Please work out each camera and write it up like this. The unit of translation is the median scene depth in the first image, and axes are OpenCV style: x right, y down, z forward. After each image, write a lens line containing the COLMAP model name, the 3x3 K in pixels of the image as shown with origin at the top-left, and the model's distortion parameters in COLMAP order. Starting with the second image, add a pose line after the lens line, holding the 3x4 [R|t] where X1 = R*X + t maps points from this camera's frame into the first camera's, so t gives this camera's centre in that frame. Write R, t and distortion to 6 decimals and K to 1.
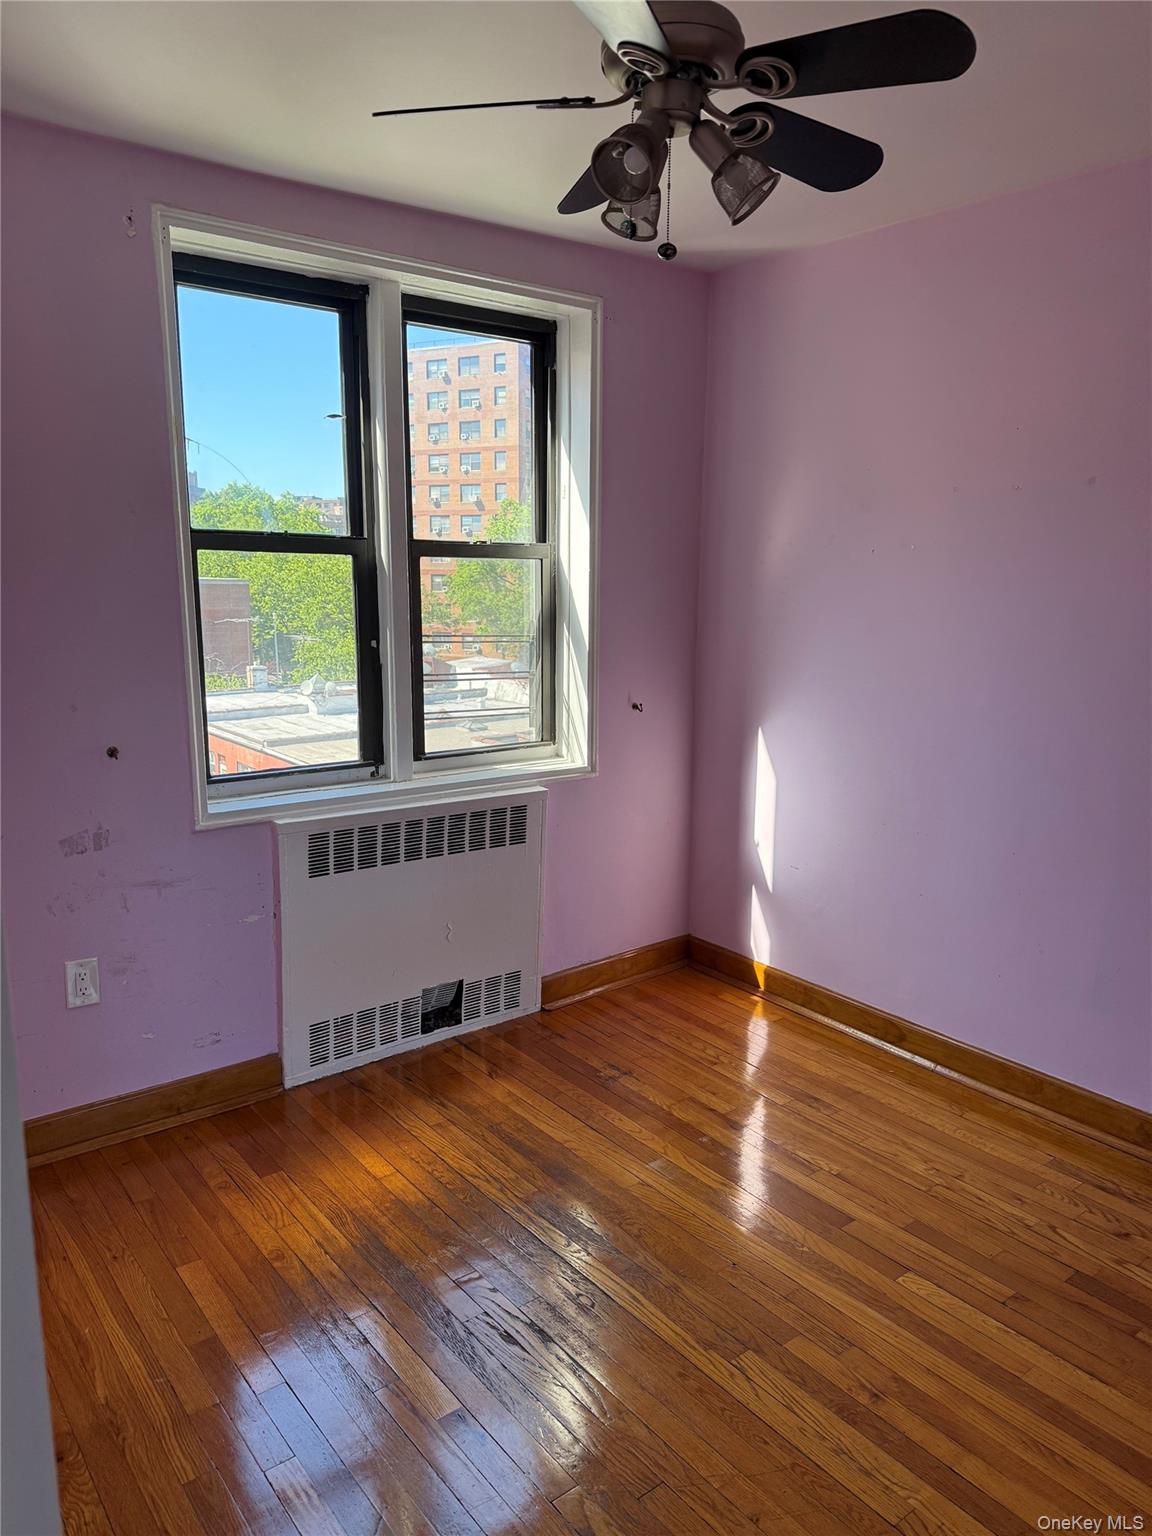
lens RADIAL K [[1096.8, 0, 576.0], [0, 1096.8, 768.0], [0, 0, 1]] dist [-0.000047, -0.000814]
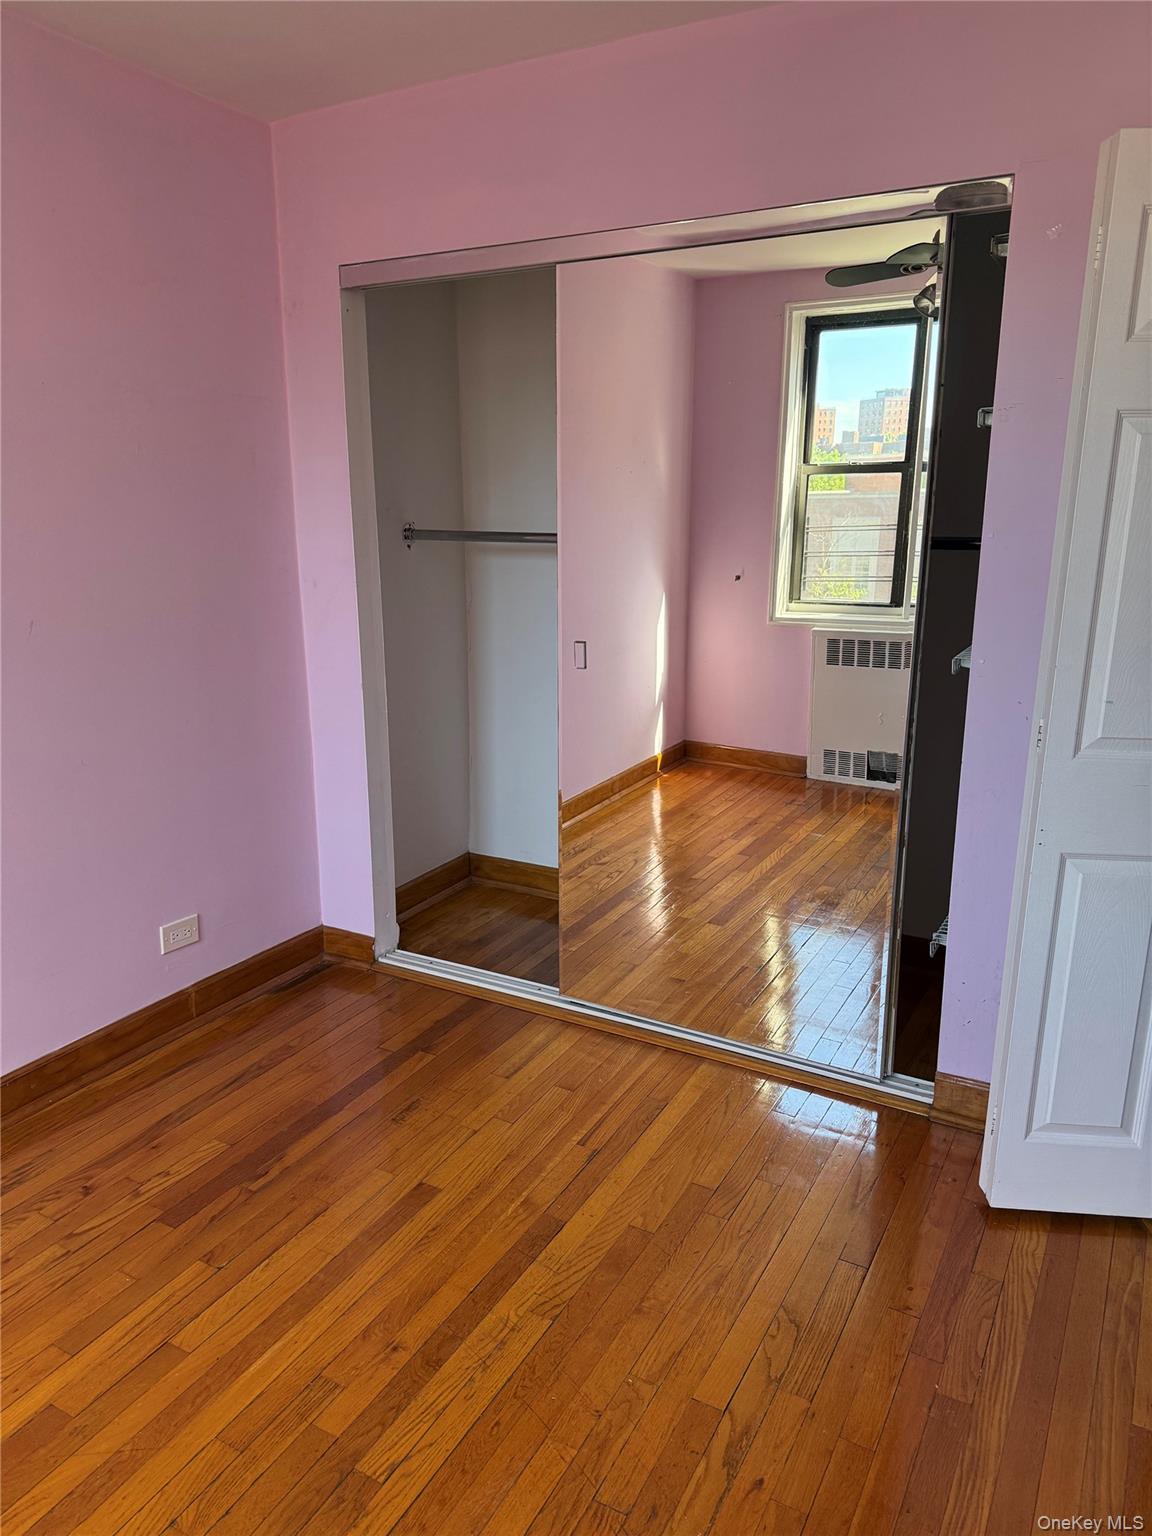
lens RADIAL K [[1096.8, 0, 576.0], [0, 1096.8, 768.0], [0, 0, 1]] dist [-0.000047, -0.000814]
pose [[-0.386679, -0.235279, 0.891697, -0.507592], [0.168274, 0.932675, 0.319062, -0.171007], [-0.906732, 0.273424, -0.321054, 1.008103]]
